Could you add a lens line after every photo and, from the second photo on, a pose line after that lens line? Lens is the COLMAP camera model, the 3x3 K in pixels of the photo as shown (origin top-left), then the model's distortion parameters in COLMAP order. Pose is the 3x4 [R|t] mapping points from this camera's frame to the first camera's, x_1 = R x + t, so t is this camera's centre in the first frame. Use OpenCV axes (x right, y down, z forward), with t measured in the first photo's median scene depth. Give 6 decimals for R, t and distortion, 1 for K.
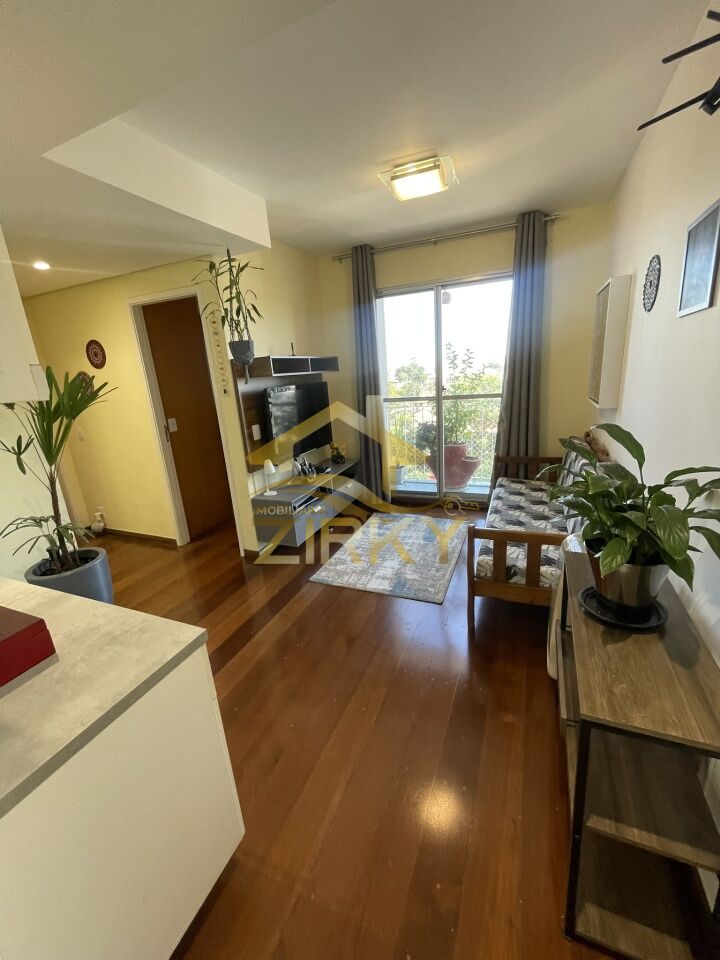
lens RADIAL K [[387.7, 0, 361.6], [0, 387.7, 478.2], [0, 0, 1]] dist [-0.003025, -0.000558]
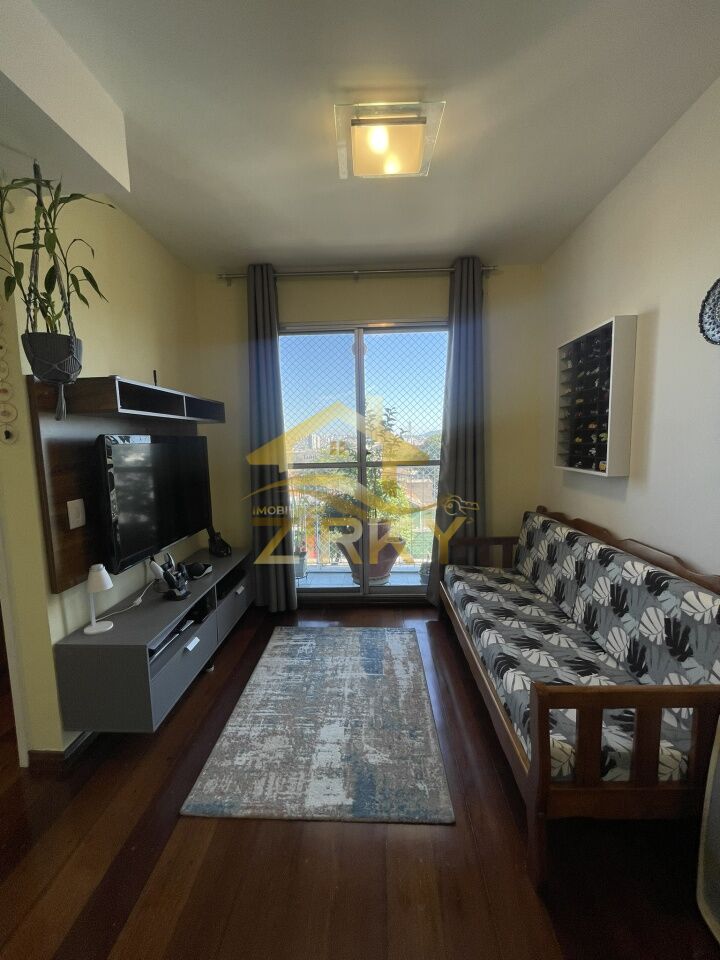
lens RADIAL K [[387.7, 0, 362.7], [0, 387.7, 479.3], [0, 0, 1]] dist [-0.003025, -0.000558]
pose [[0.934801, 0.013387, 0.354920, -0.092170], [0.052912, 0.982889, -0.176435, -0.050095], [-0.351209, 0.183711, 0.918097, 0.363557]]
